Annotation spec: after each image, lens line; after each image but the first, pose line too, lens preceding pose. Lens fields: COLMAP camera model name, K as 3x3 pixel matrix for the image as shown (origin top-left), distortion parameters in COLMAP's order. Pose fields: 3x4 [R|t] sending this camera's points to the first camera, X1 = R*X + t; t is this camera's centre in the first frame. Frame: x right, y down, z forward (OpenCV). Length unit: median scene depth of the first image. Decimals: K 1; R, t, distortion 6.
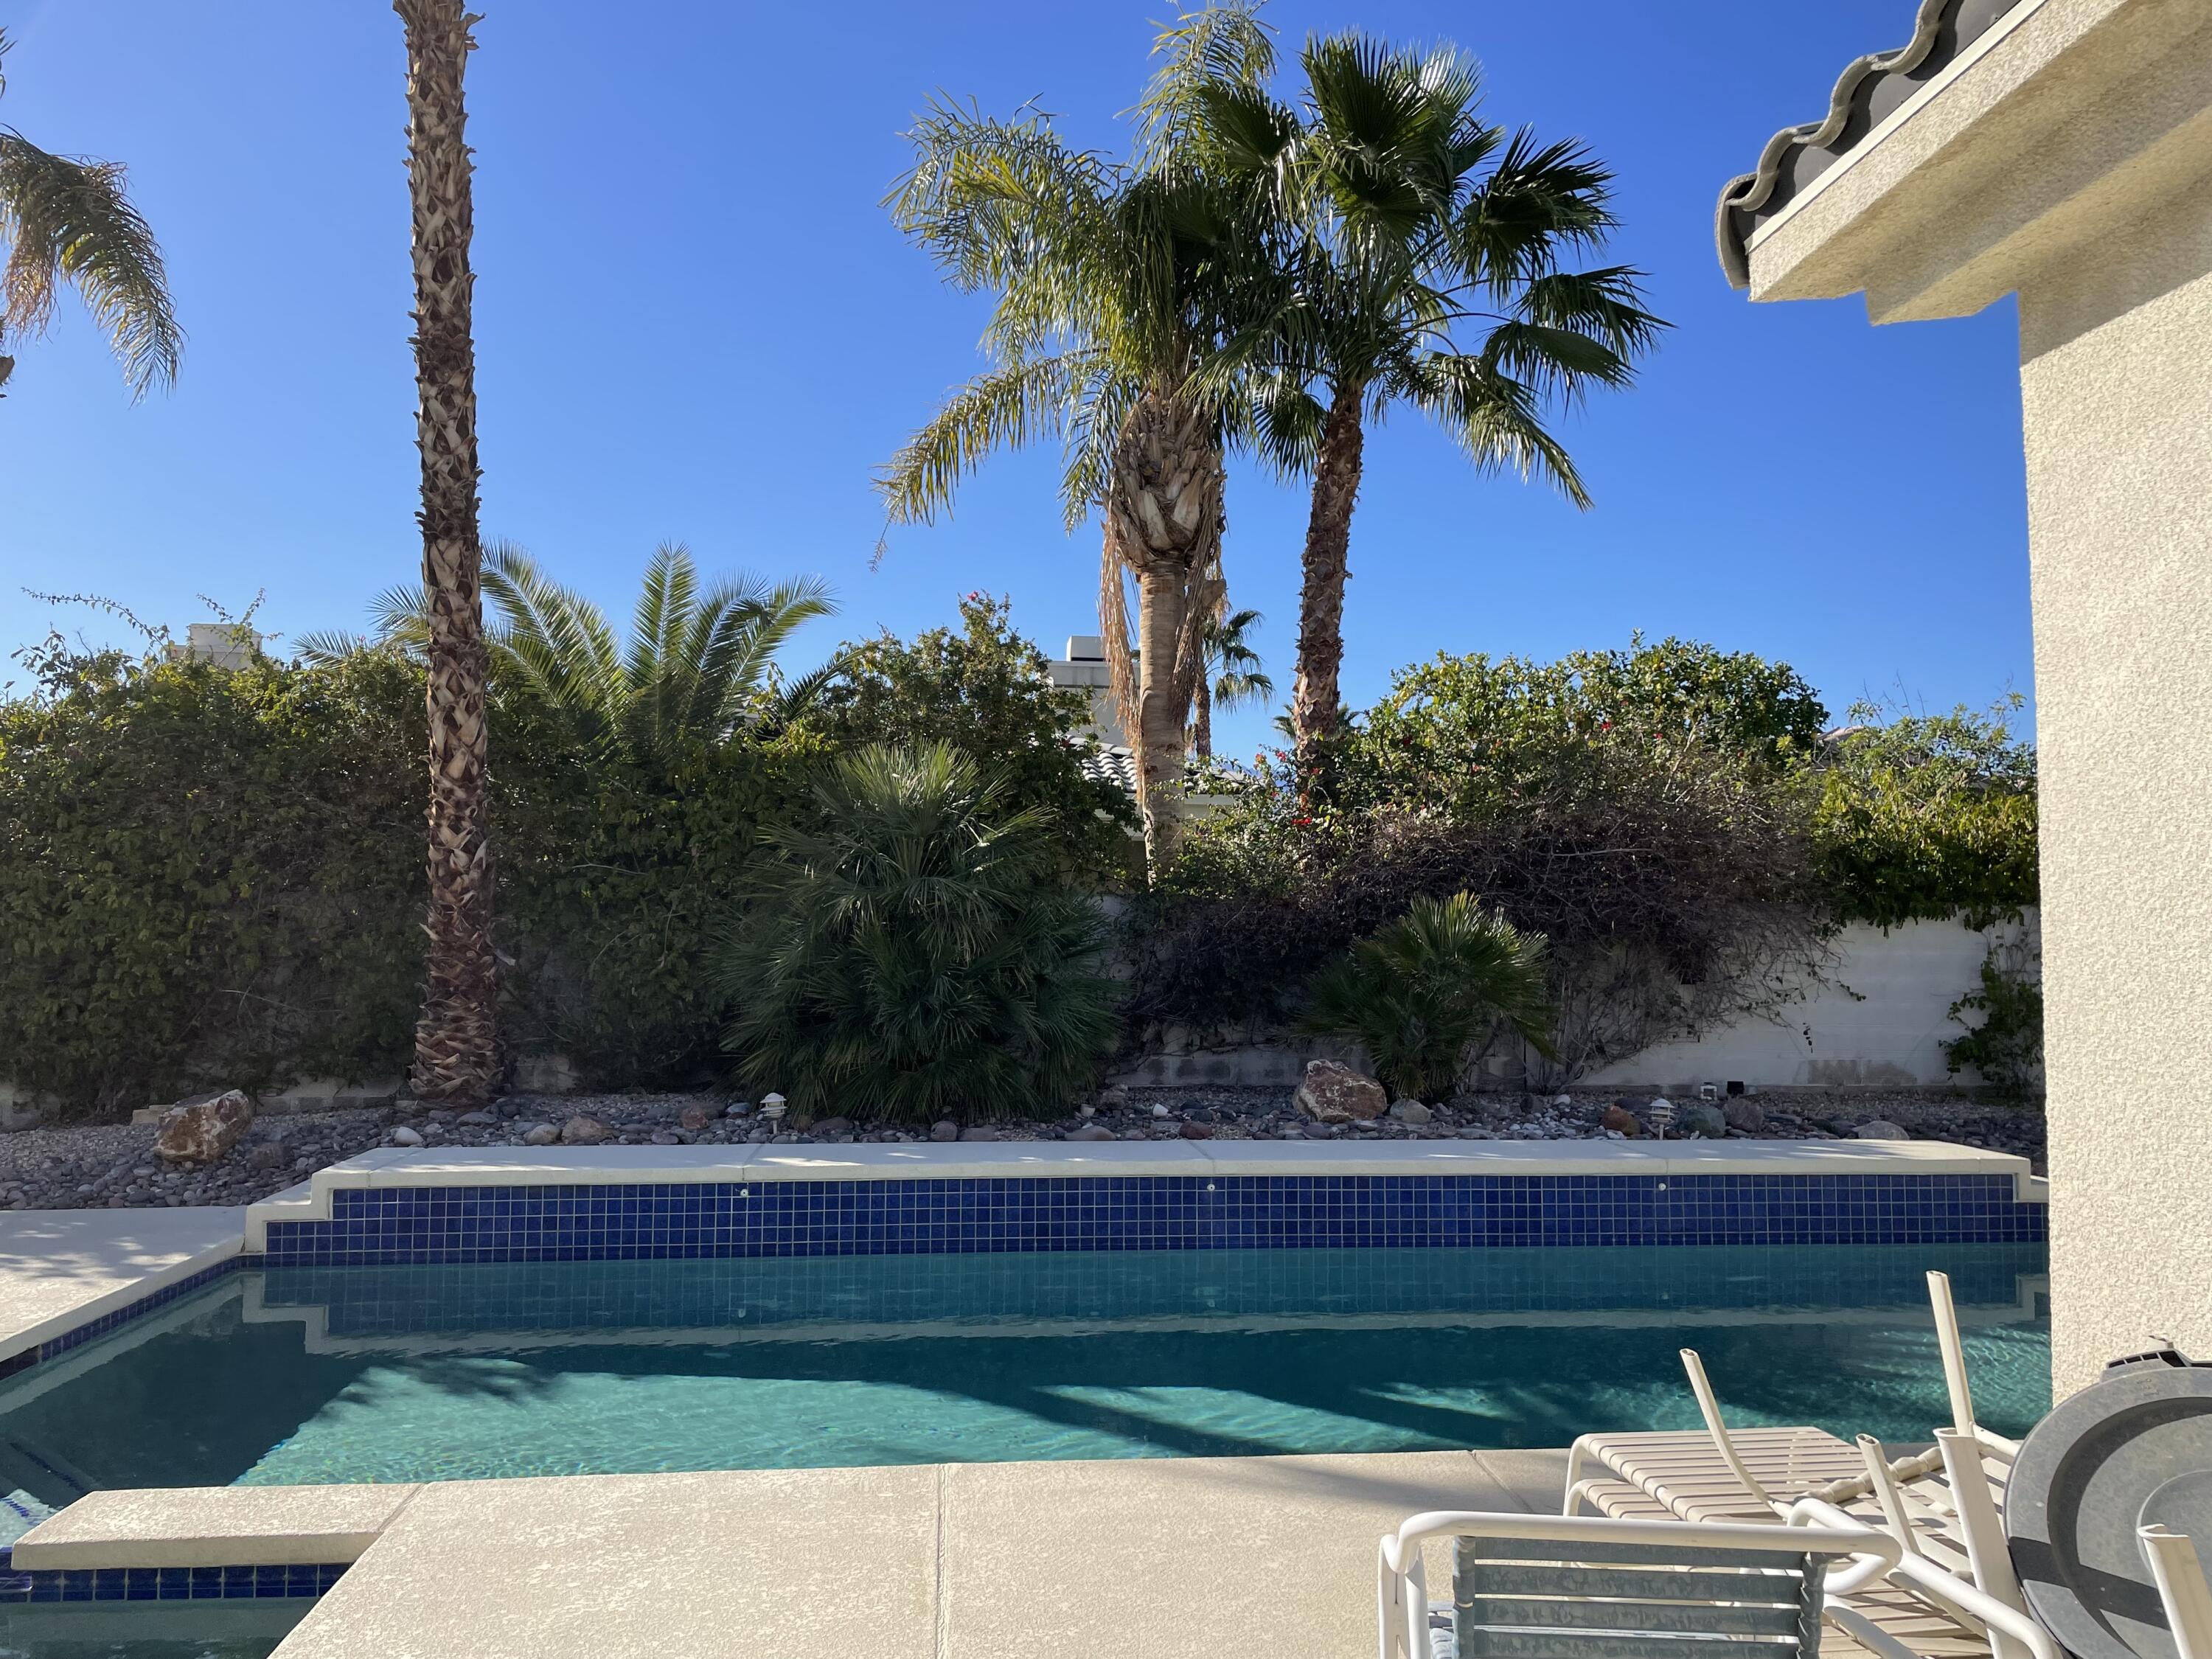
lens RADIAL K [[1658.6, 0, 1122.7], [0, 1658.6, 837.8], [0, 0, 1]] dist [0.077182, -0.098231]
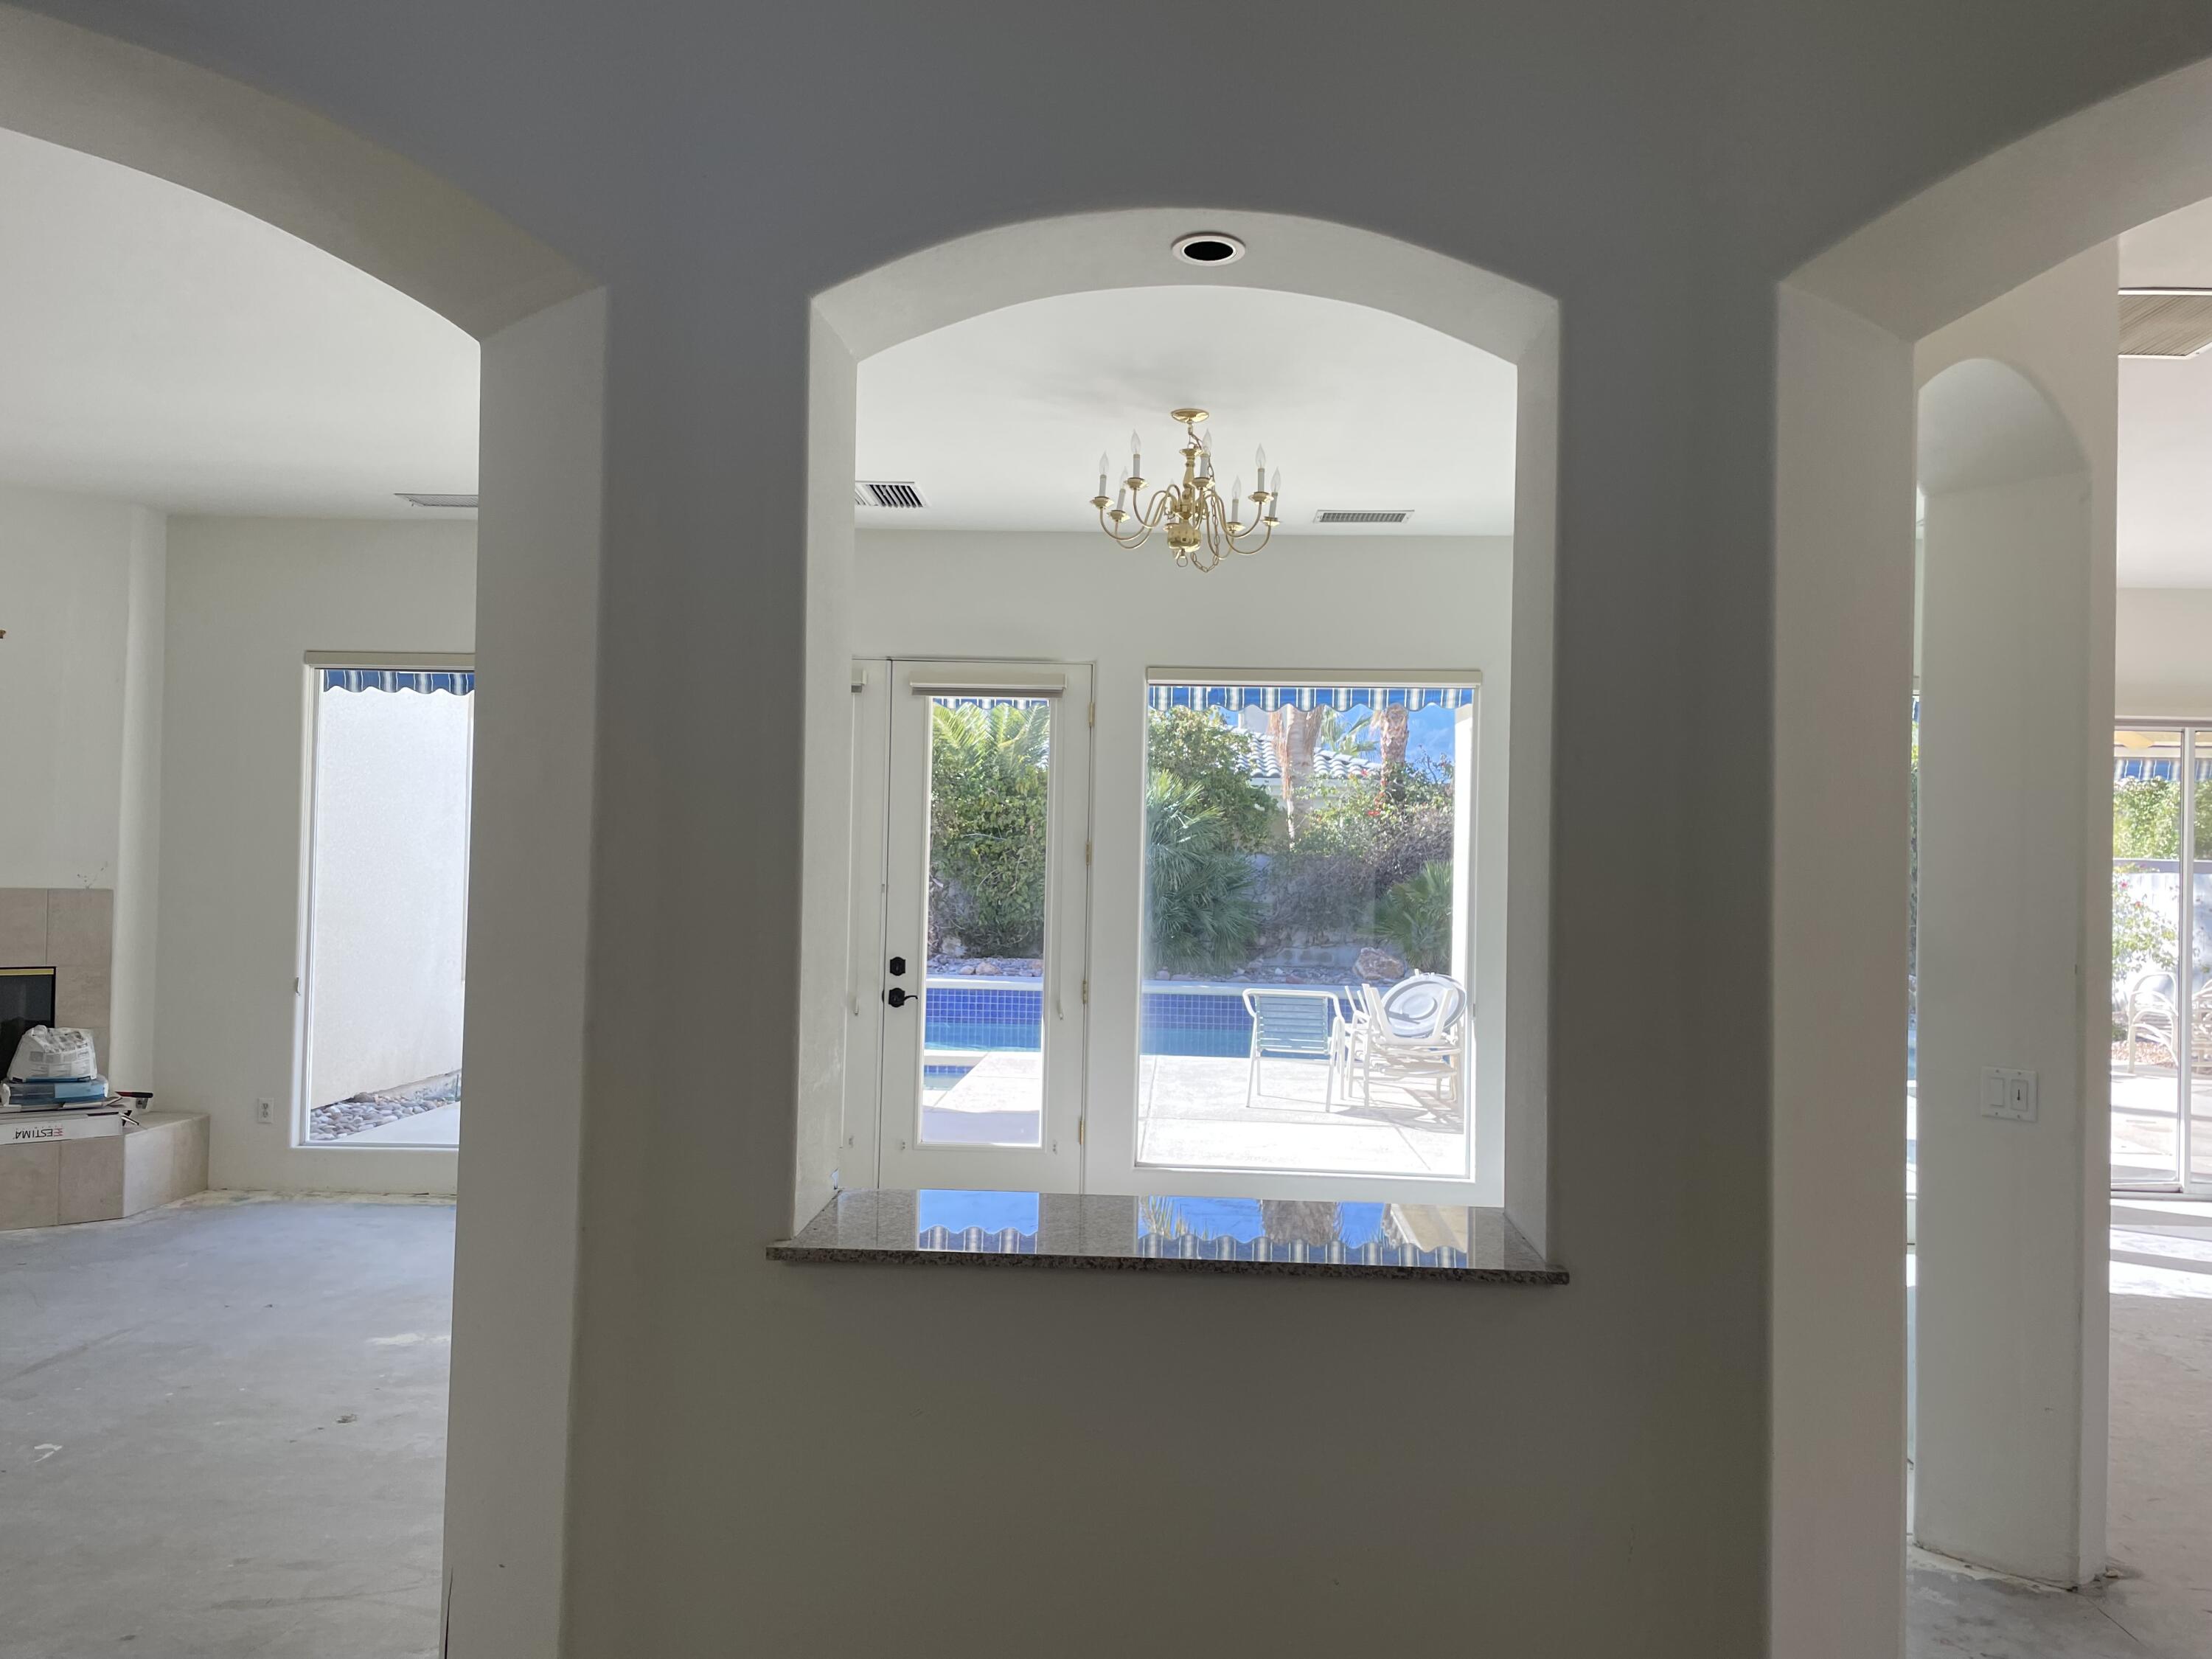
lens RADIAL K [[1658.6, 0, 1102.9], [0, 1658.6, 832.8], [0, 0, 1]] dist [0.077182, -0.098231]
pose [[0.988345, 0.013991, -0.151588, 0.100668], [-0.009047, 0.999406, 0.033254, -0.048321], [0.151963, -0.031495, 0.987884, -0.808609]]
